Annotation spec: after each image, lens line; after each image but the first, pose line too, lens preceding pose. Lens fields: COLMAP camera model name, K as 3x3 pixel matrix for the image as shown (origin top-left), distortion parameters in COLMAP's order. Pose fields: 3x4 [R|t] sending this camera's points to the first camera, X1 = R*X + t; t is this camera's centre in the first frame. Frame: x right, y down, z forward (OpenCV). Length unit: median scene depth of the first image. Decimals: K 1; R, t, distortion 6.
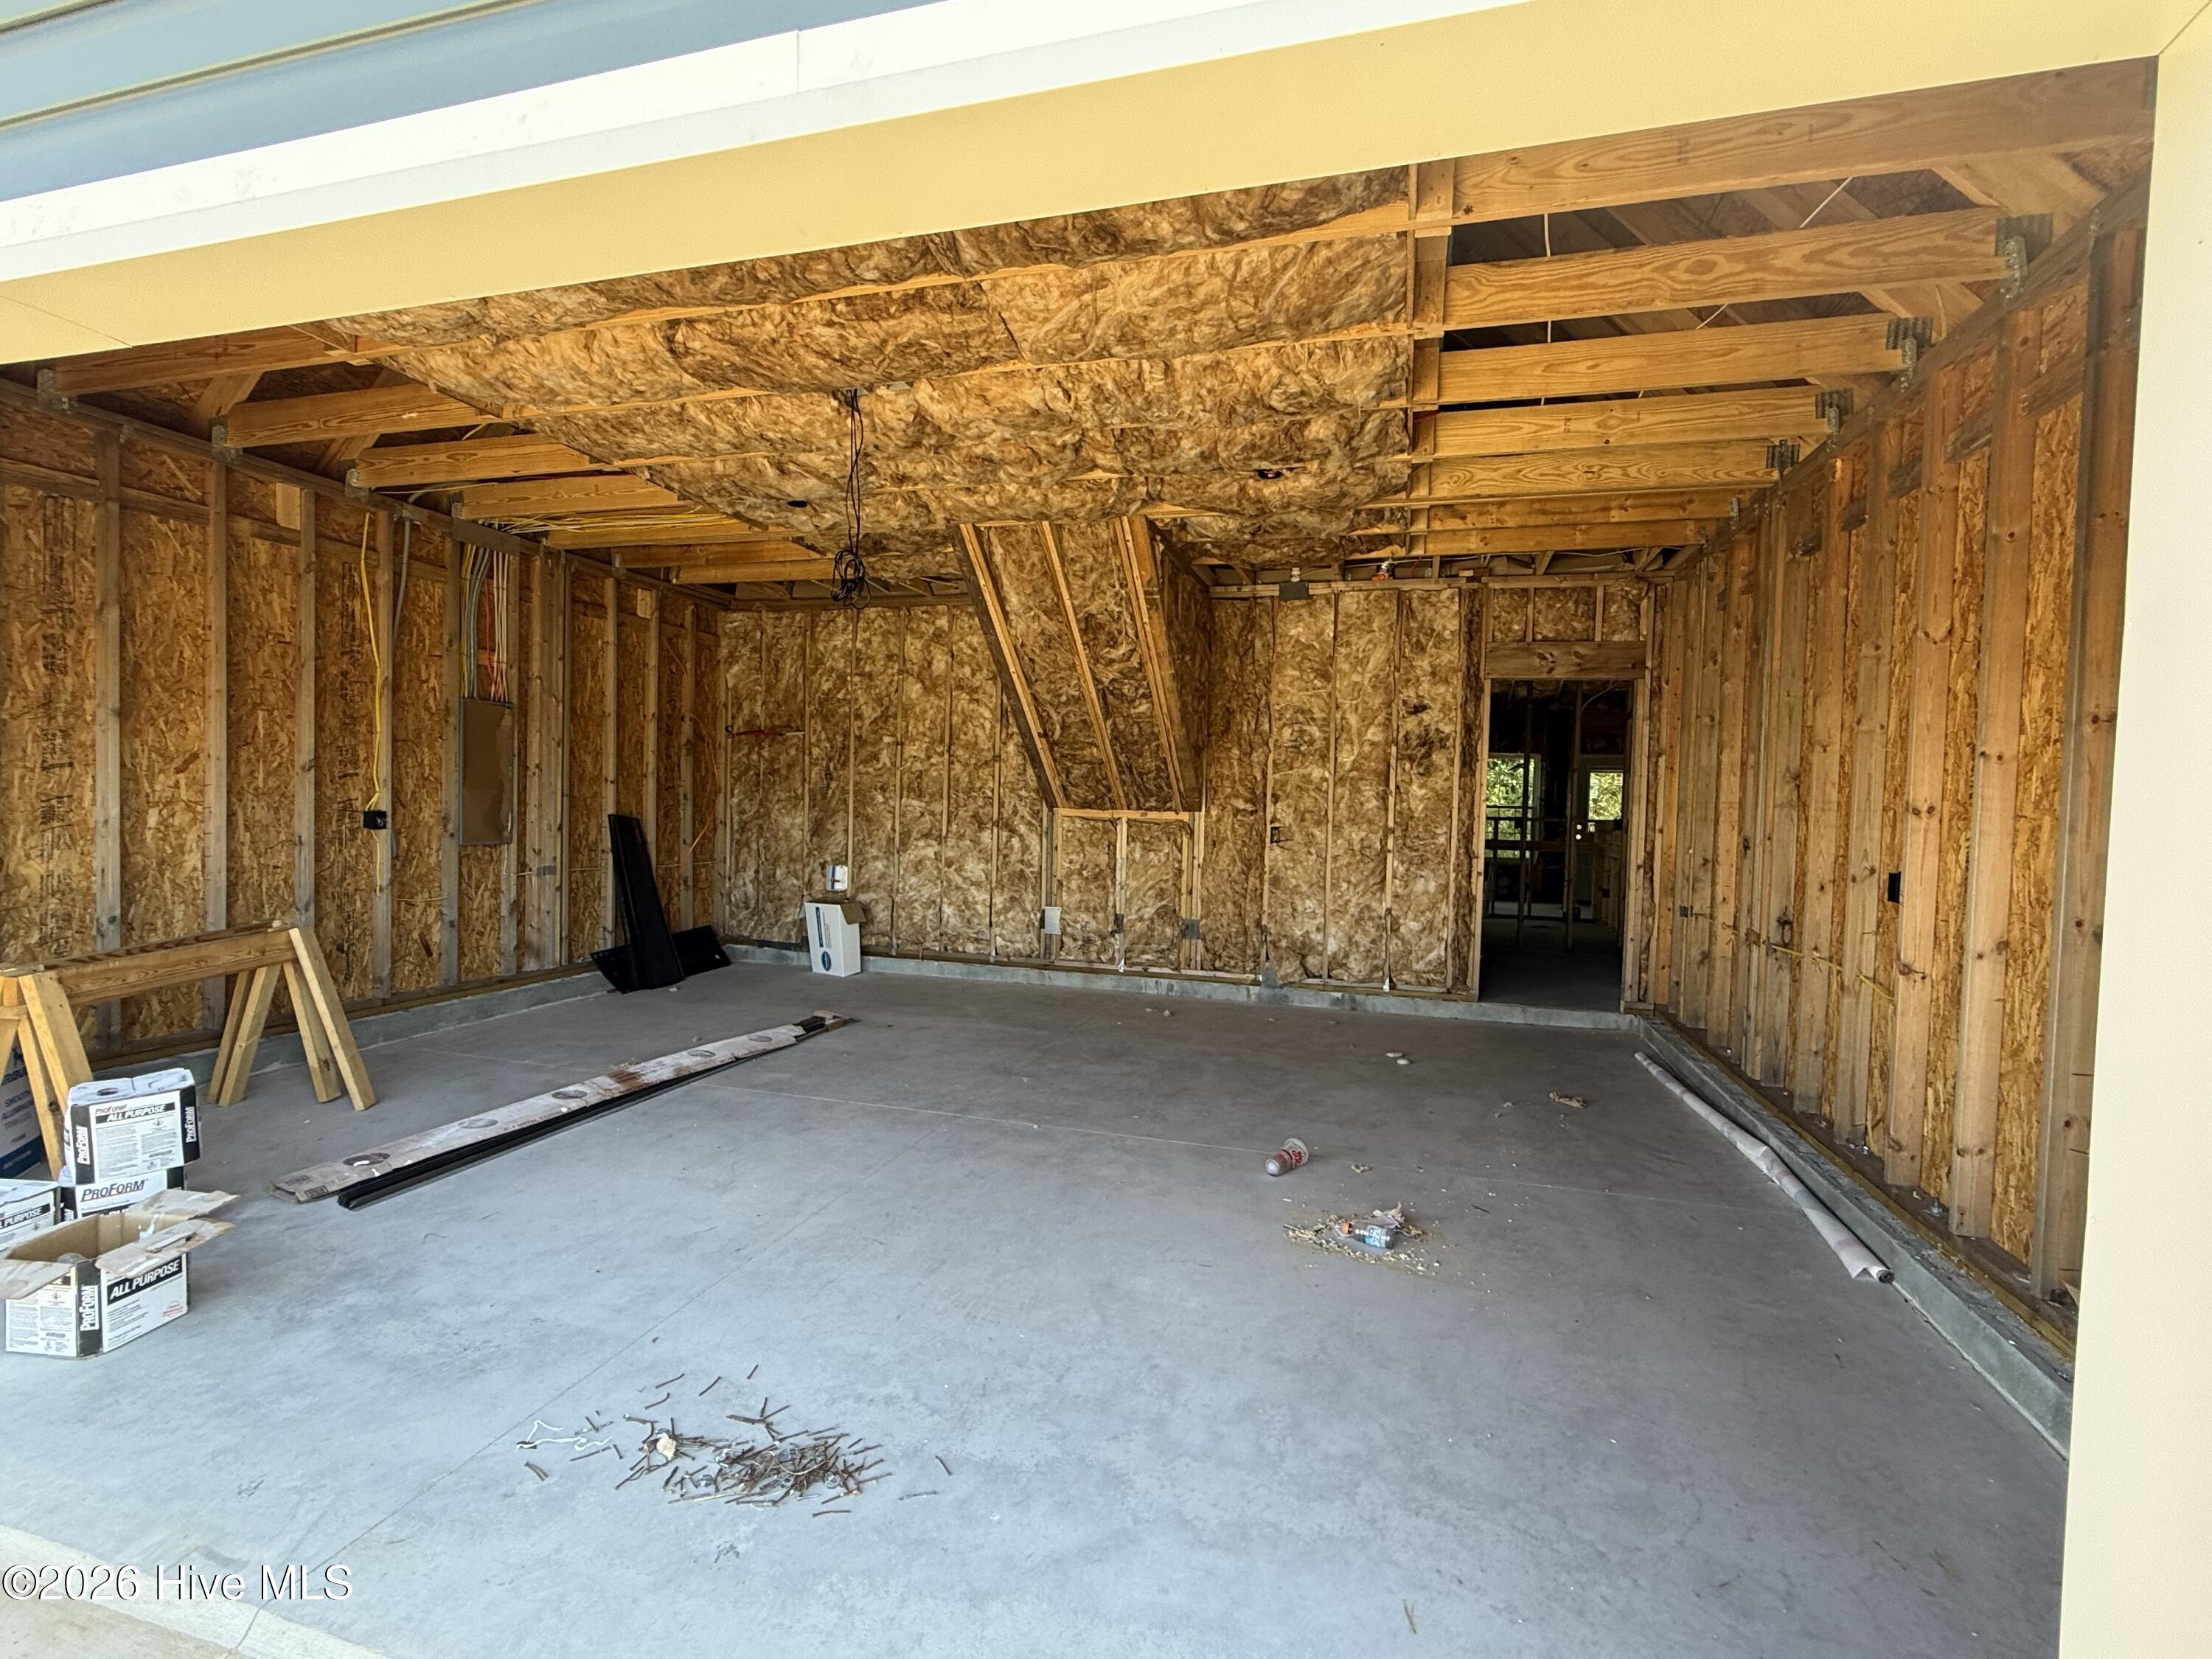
lens RADIAL K [[1033.2, 0, 1108.7], [0, 1033.2, 832.3], [0, 0, 1]] dist [-0.000177, -0.000012]
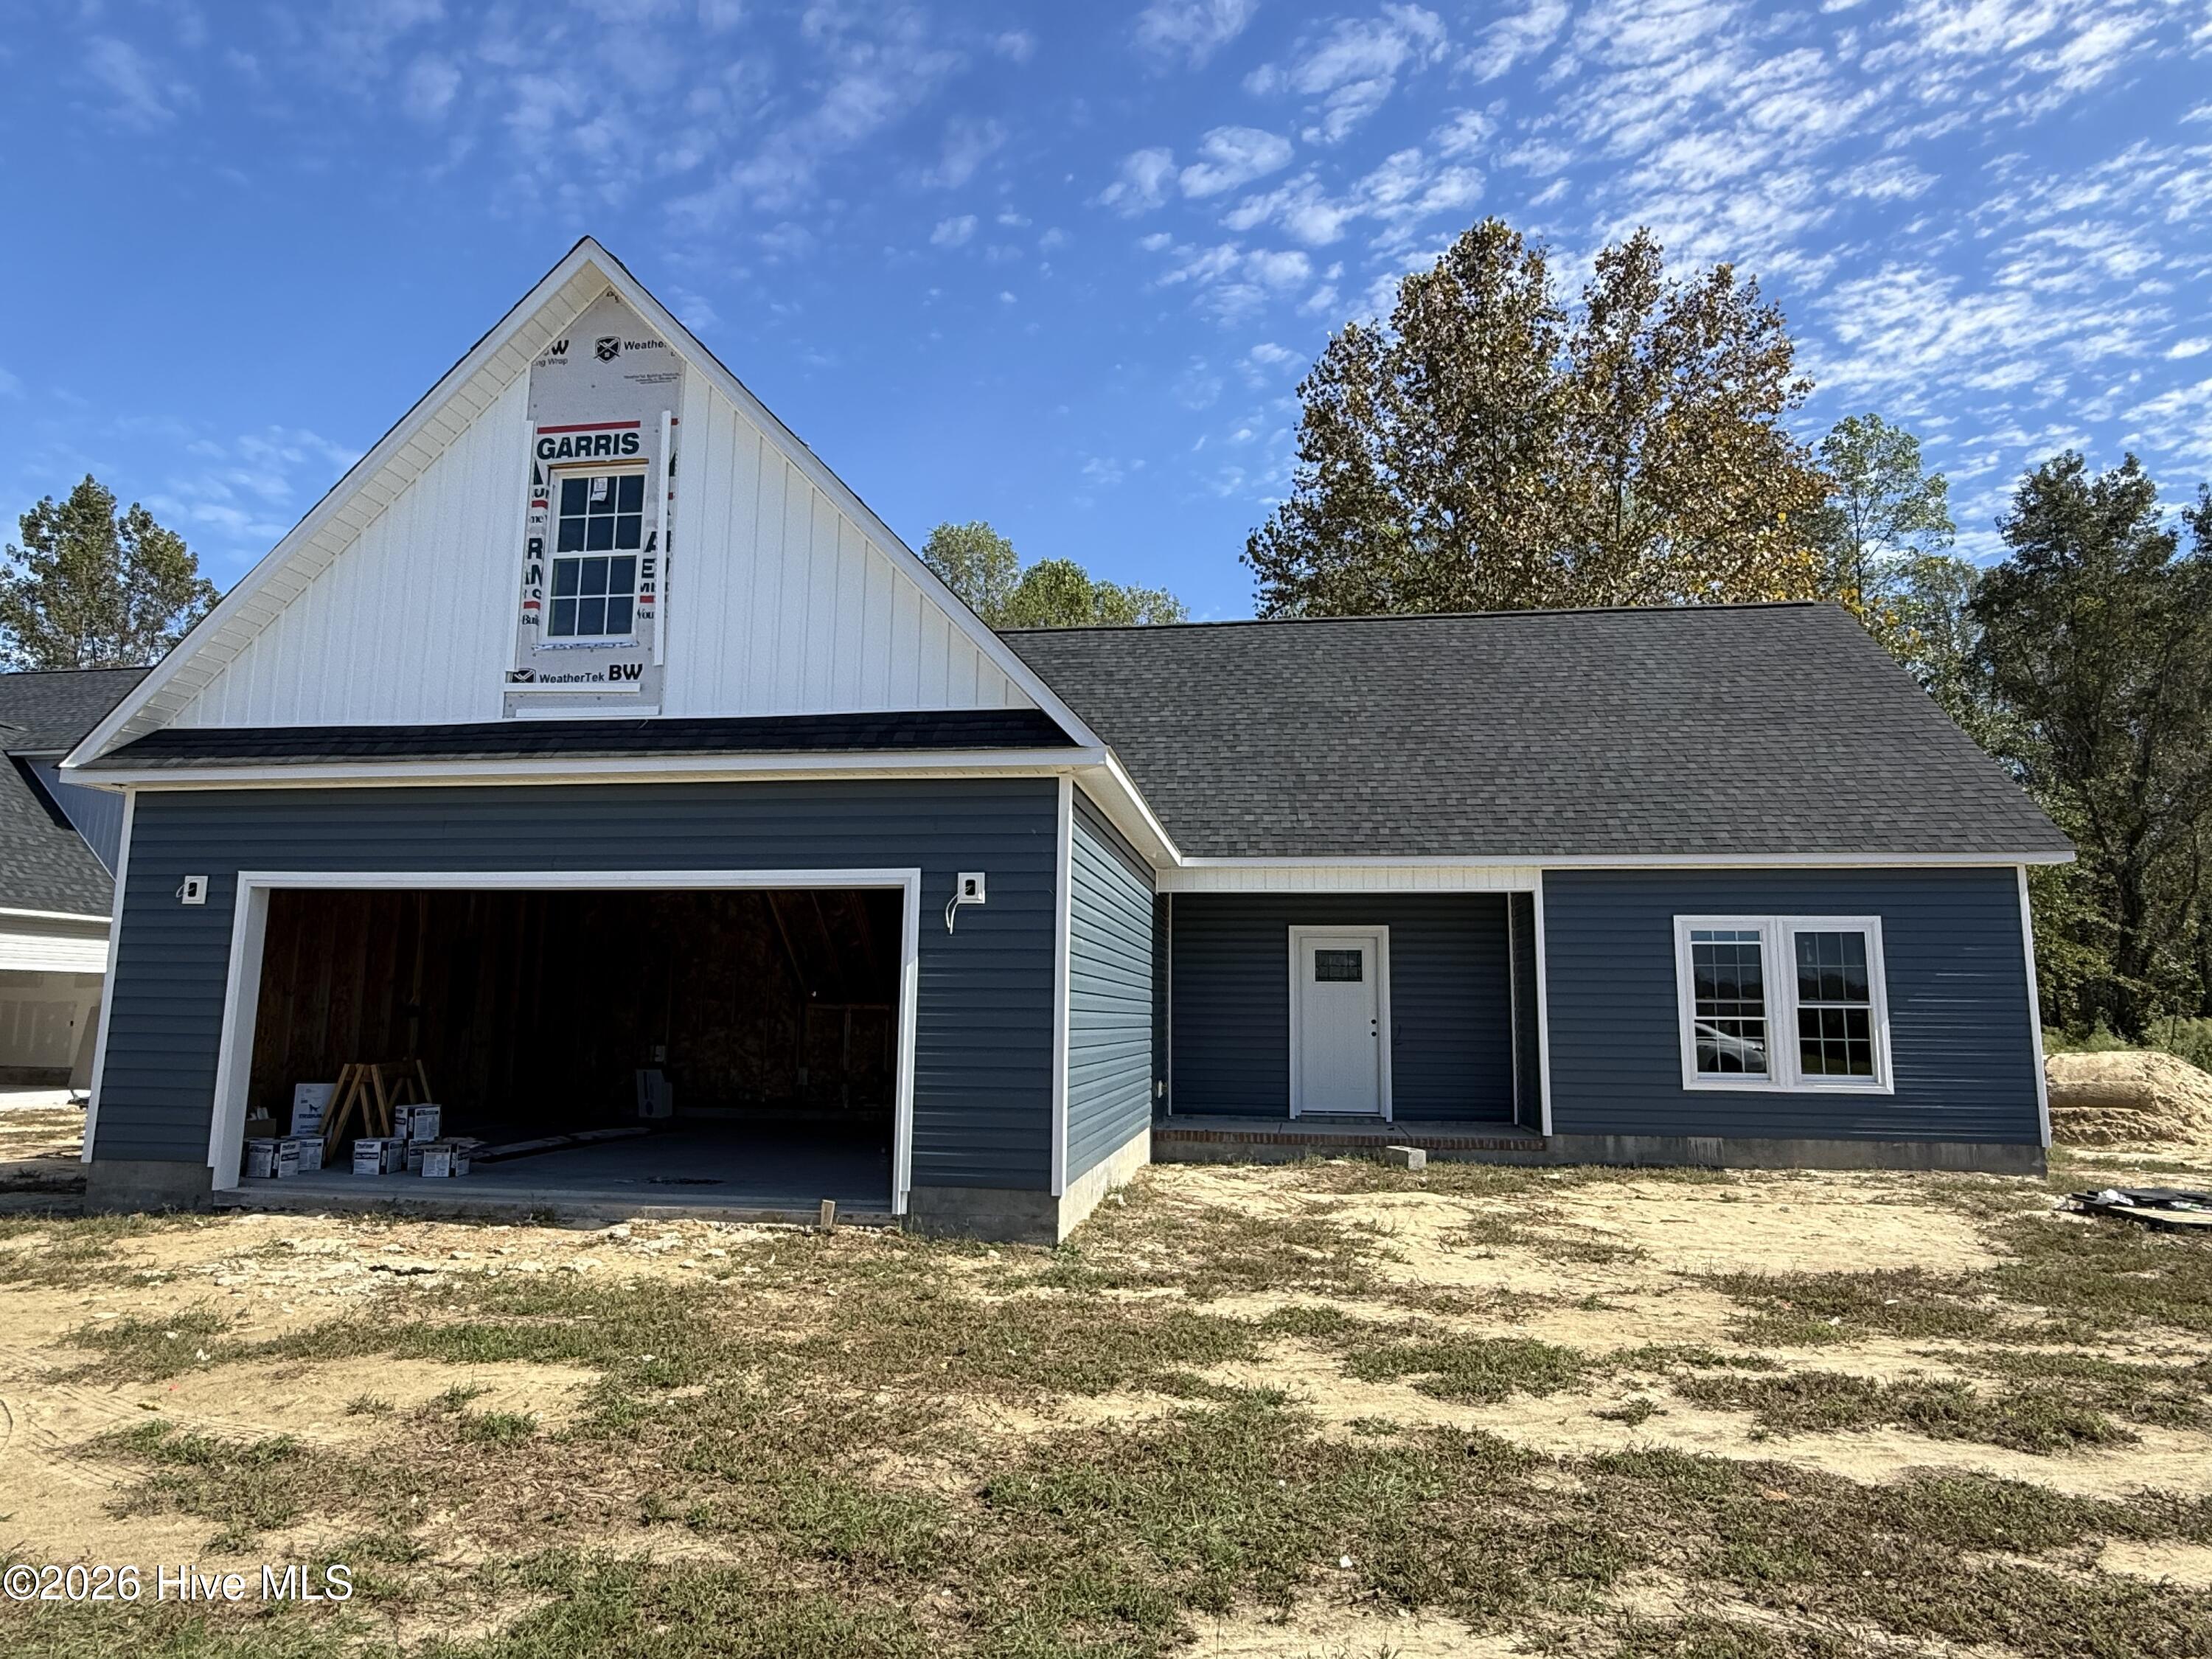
lens RADIAL K [[1289.0, 0, 1102.5], [0, 1289.0, 827.9], [0, 0, 1]] dist [-0.000487, -0.000034]
pose [[0.989905, 0.006939, 0.141562, 0.114924], [0.017843, 0.984752, -0.173046, 0.059774], [-0.140605, 0.173825, 0.974687, -1.014717]]
